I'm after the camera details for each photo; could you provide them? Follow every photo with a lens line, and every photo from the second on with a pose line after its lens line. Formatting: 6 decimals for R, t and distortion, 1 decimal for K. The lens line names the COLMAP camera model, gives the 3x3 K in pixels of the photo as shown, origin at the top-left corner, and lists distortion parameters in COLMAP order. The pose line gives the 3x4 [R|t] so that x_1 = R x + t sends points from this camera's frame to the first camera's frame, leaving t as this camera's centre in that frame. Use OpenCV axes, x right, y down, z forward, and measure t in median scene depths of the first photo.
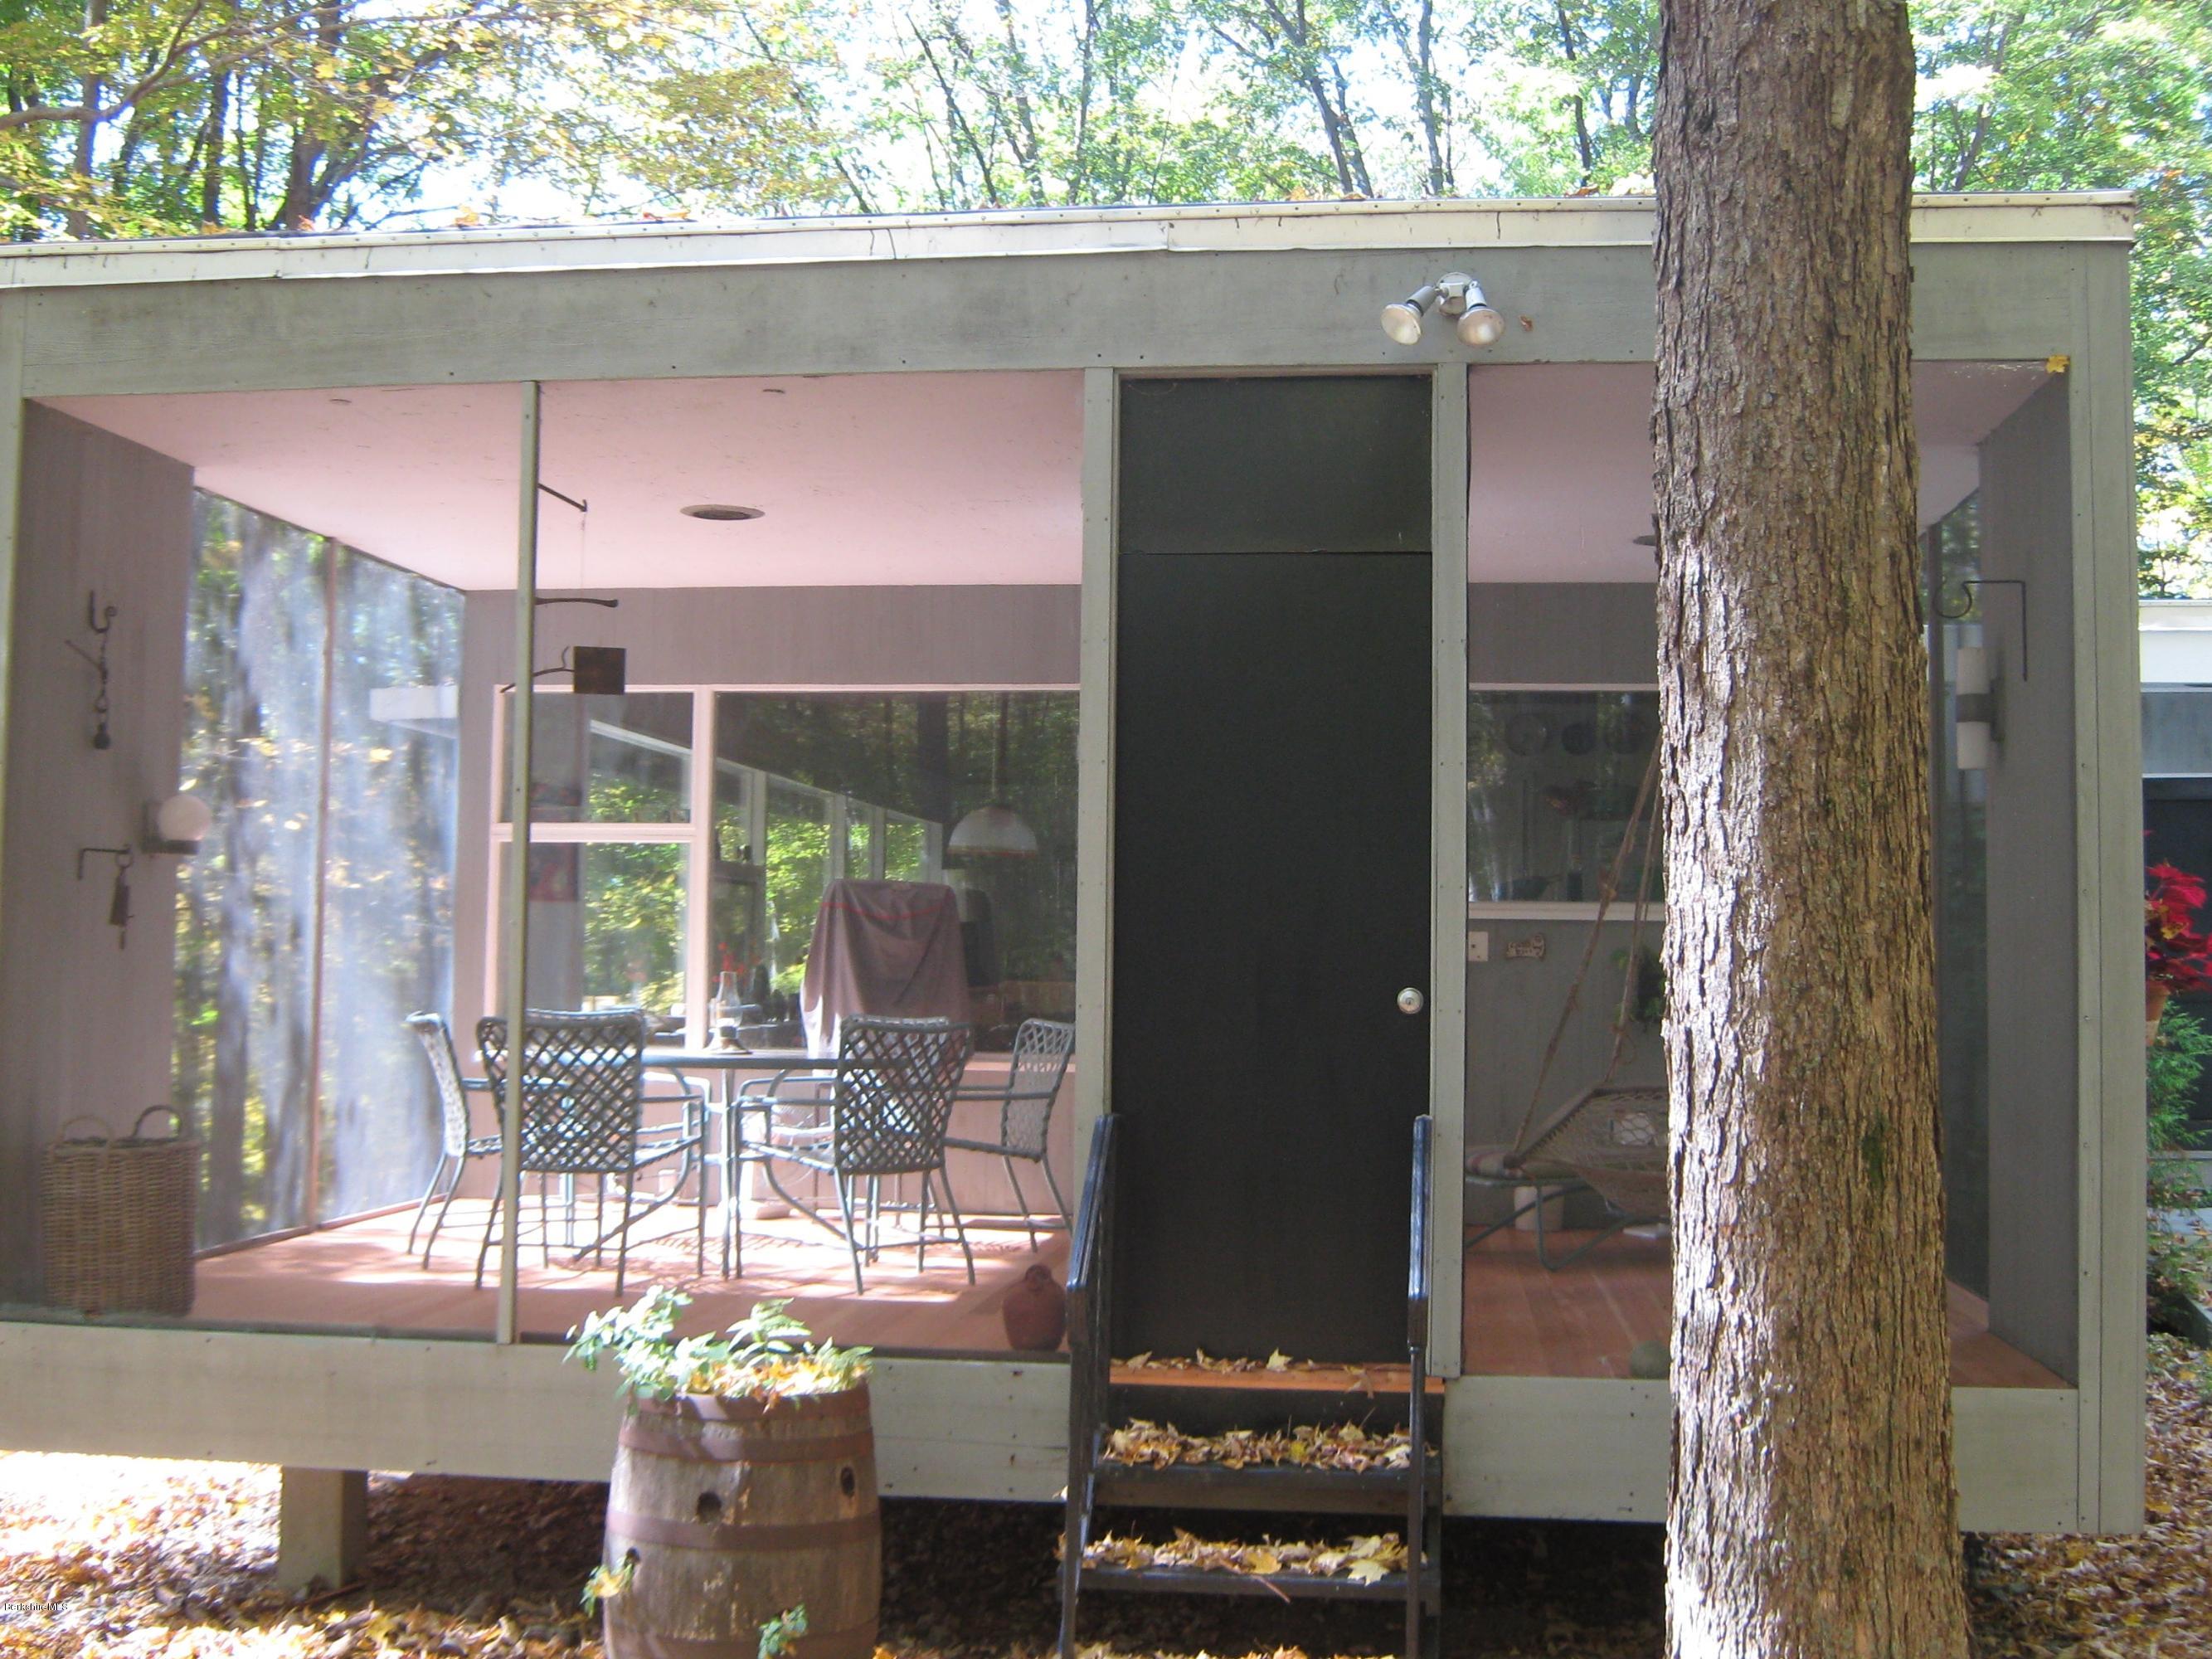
lens RADIAL K [[2535.3, 0, 1106.2], [0, 2535.3, 827.2], [0, 0, 1]] dist [-0.087404, 0.000000]
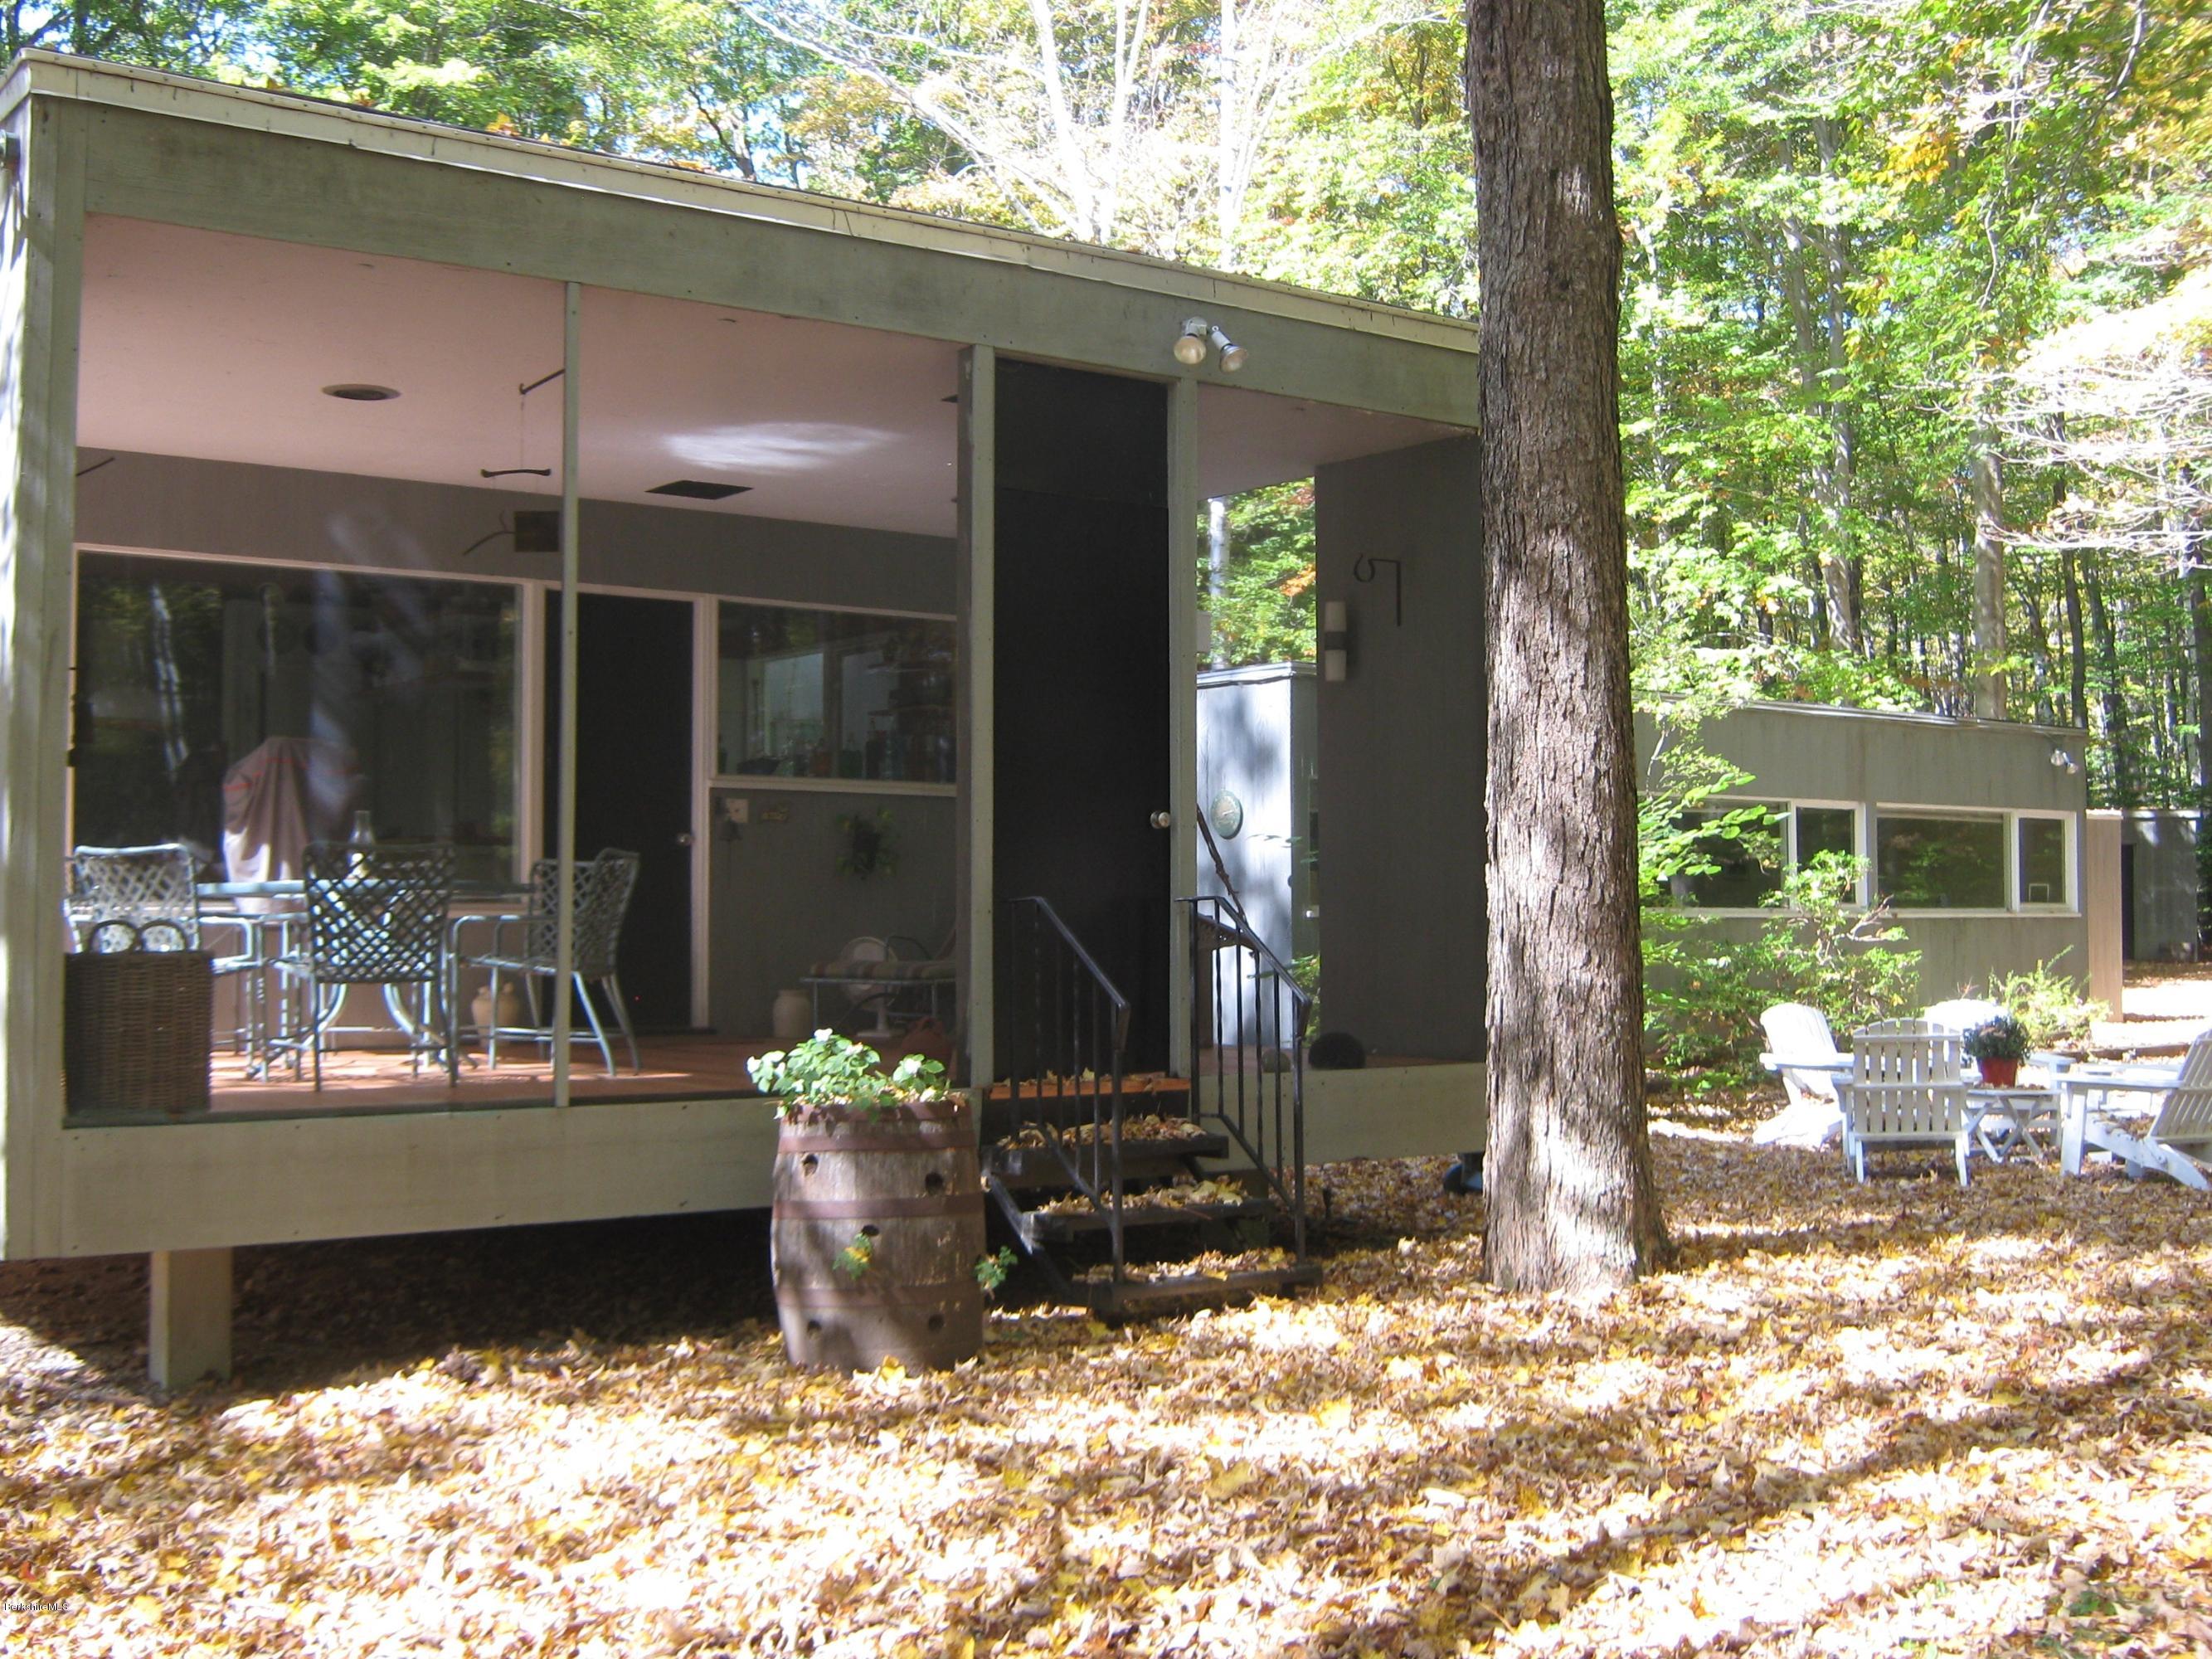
lens RADIAL K [[2535.3, 0, 1106.8], [0, 2535.3, 828.3], [0, 0, 1]] dist [-0.087404, 0.000000]
pose [[0.718223, 0.011545, 0.695718, -0.887626], [-0.026683, 0.999584, 0.010958, 0.057545], [-0.695302, -0.026434, 0.718232, -0.013708]]
